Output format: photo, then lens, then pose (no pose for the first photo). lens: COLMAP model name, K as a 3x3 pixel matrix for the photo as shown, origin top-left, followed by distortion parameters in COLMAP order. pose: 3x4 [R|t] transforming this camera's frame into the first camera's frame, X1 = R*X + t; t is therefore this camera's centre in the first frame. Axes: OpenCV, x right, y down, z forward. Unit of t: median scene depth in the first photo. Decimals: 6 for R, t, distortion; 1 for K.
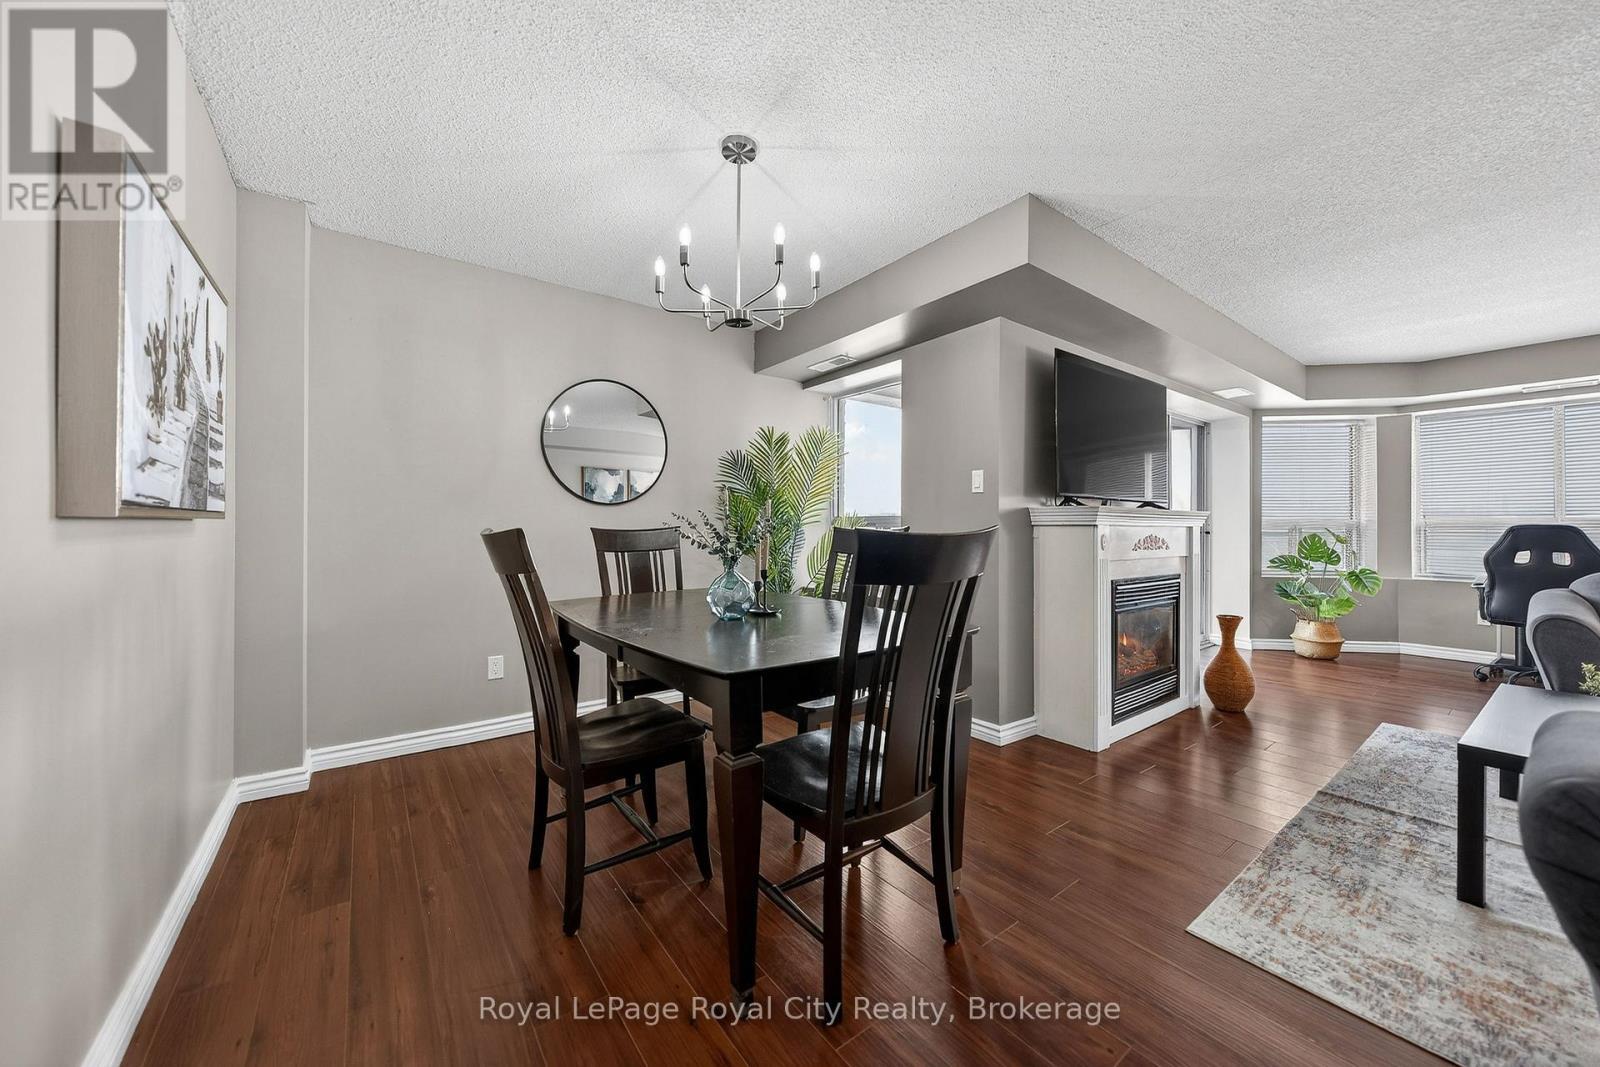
lens RADIAL K [[559.7, 0, 800.0], [0, 559.7, 527.2], [0, 0, 1]] dist [-0.003191, -0.000245]
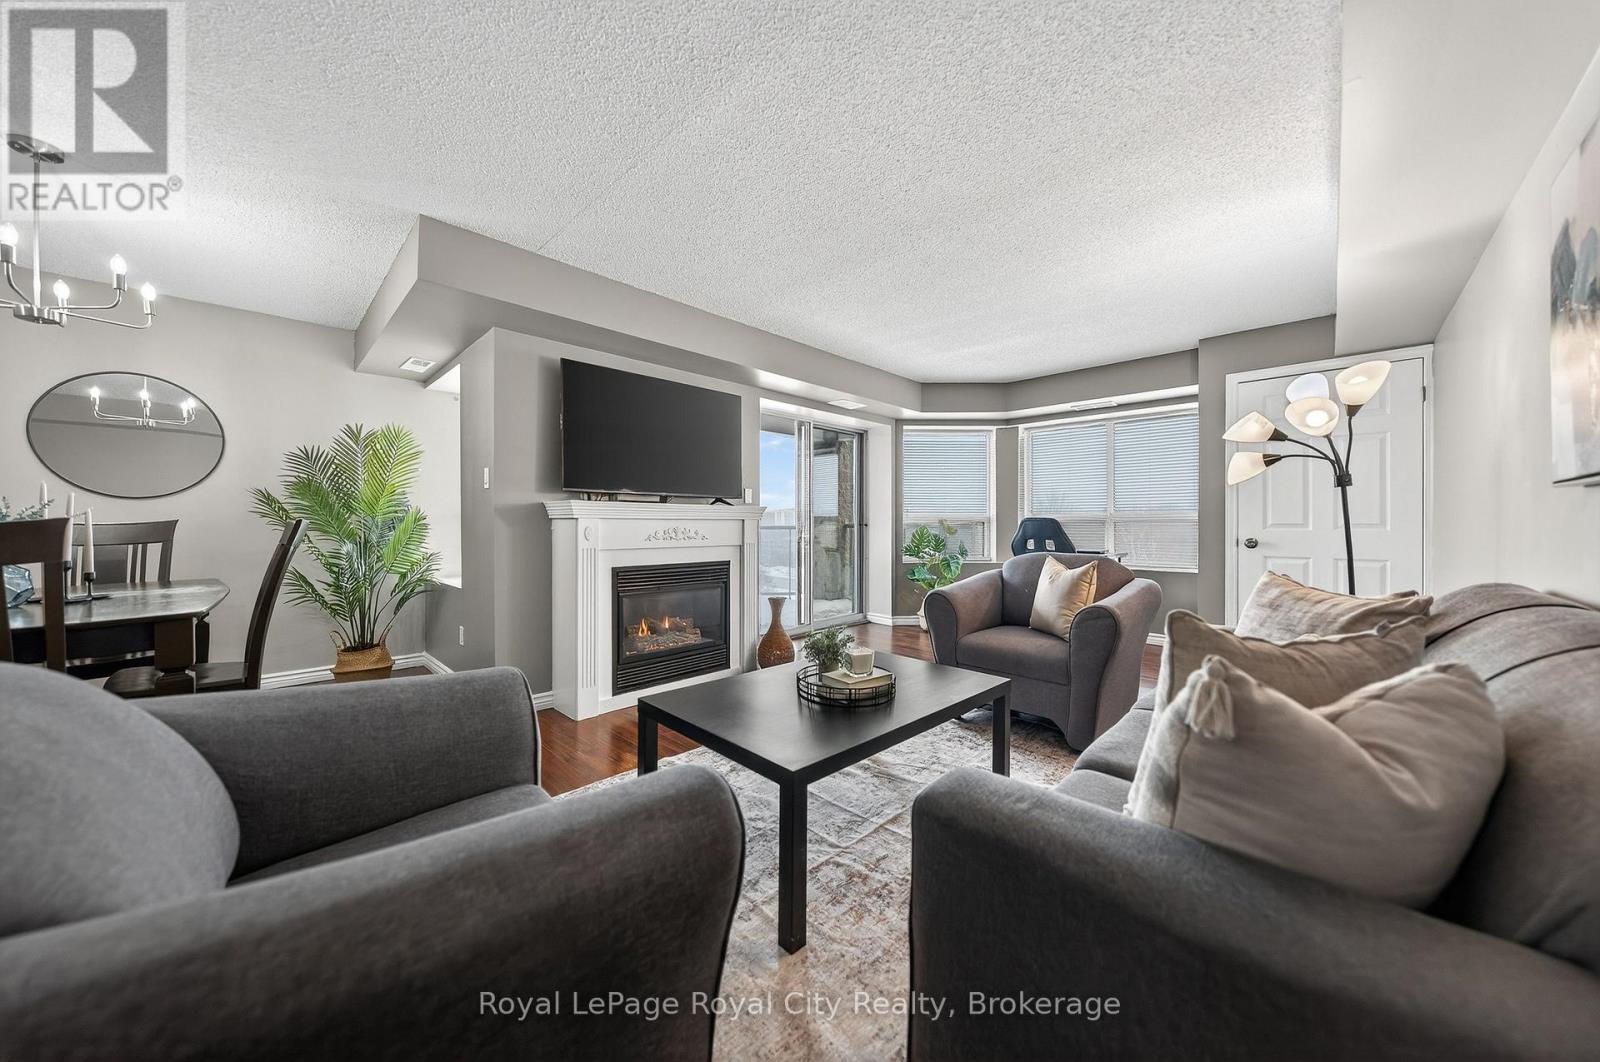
lens RADIAL K [[535.7, 0, 788.3], [0, 535.7, 528.7], [0, 0, 1]] dist [-0.000197, 0.000068]
pose [[0.987645, -0.005063, 0.156628, 0.606873], [0.003446, 0.999938, 0.010589, 0.005324], [-0.156672, -0.009918, 0.987601, -0.098085]]
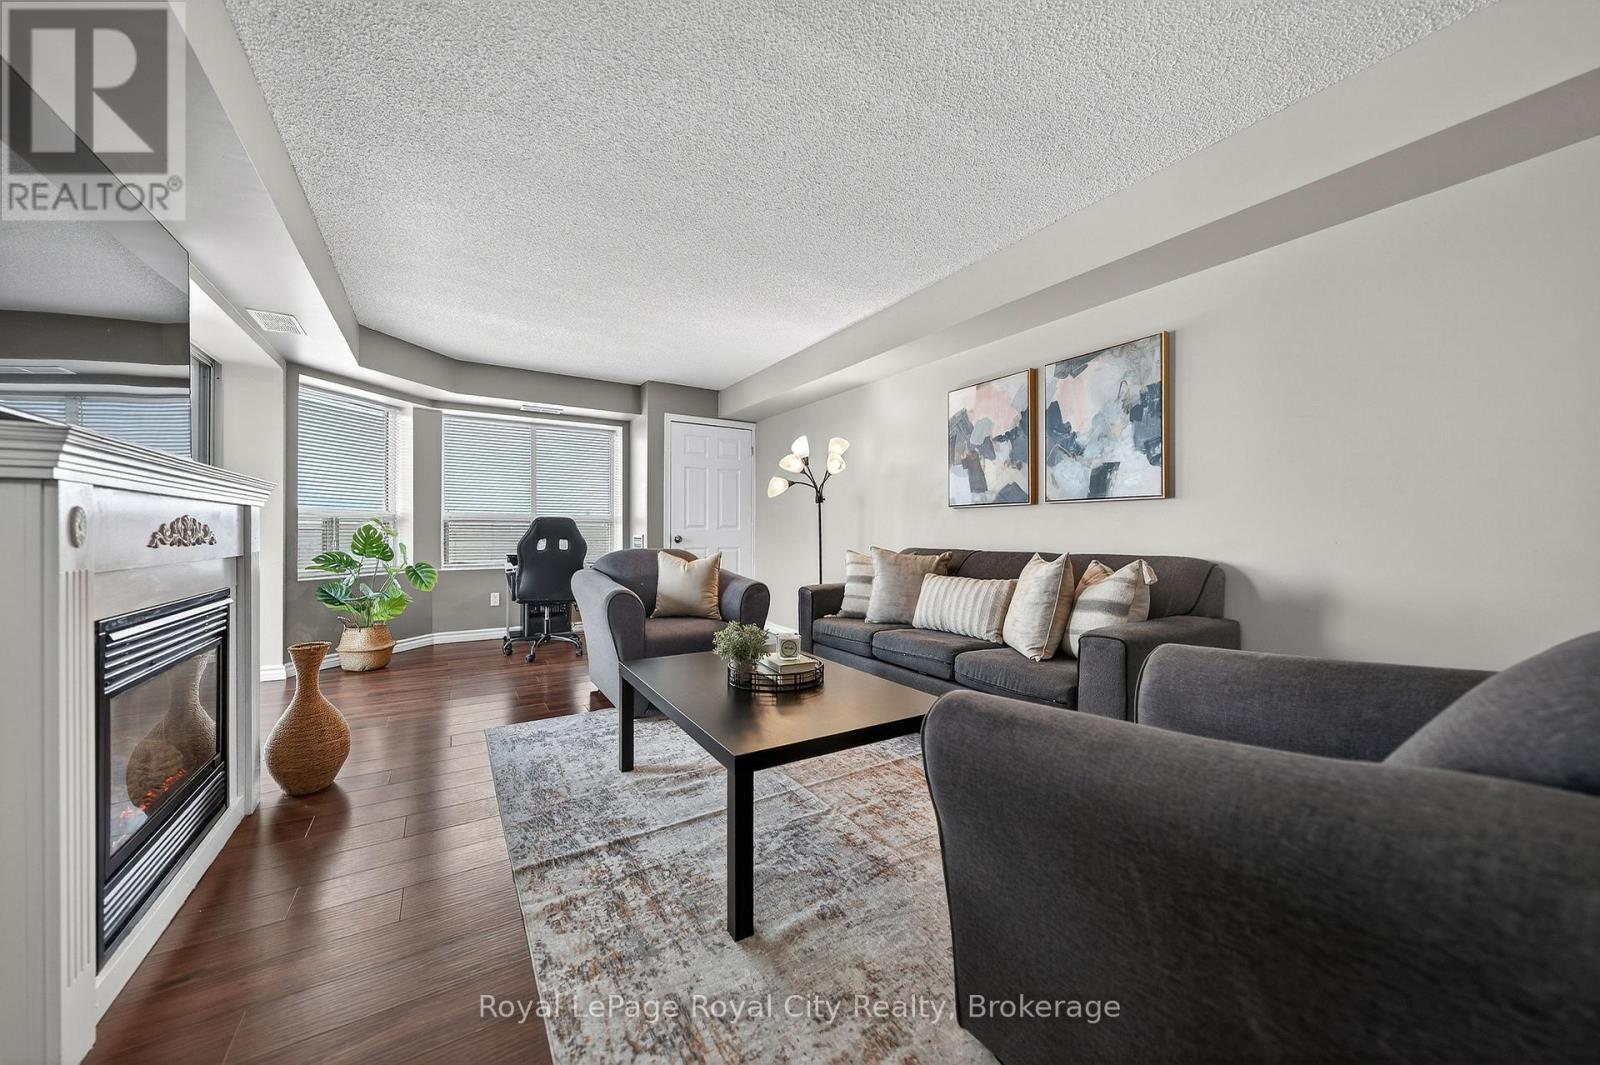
lens RADIAL K [[559.7, 0, 795.5], [0, 559.7, 529.2], [0, 0, 1]] dist [-0.003191, -0.000245]
pose [[0.073363, -0.000128, 0.997305, 0.157146], [-0.002845, 0.999996, 0.000338, 0.021224], [-0.997301, -0.002862, 0.073362, 0.381871]]
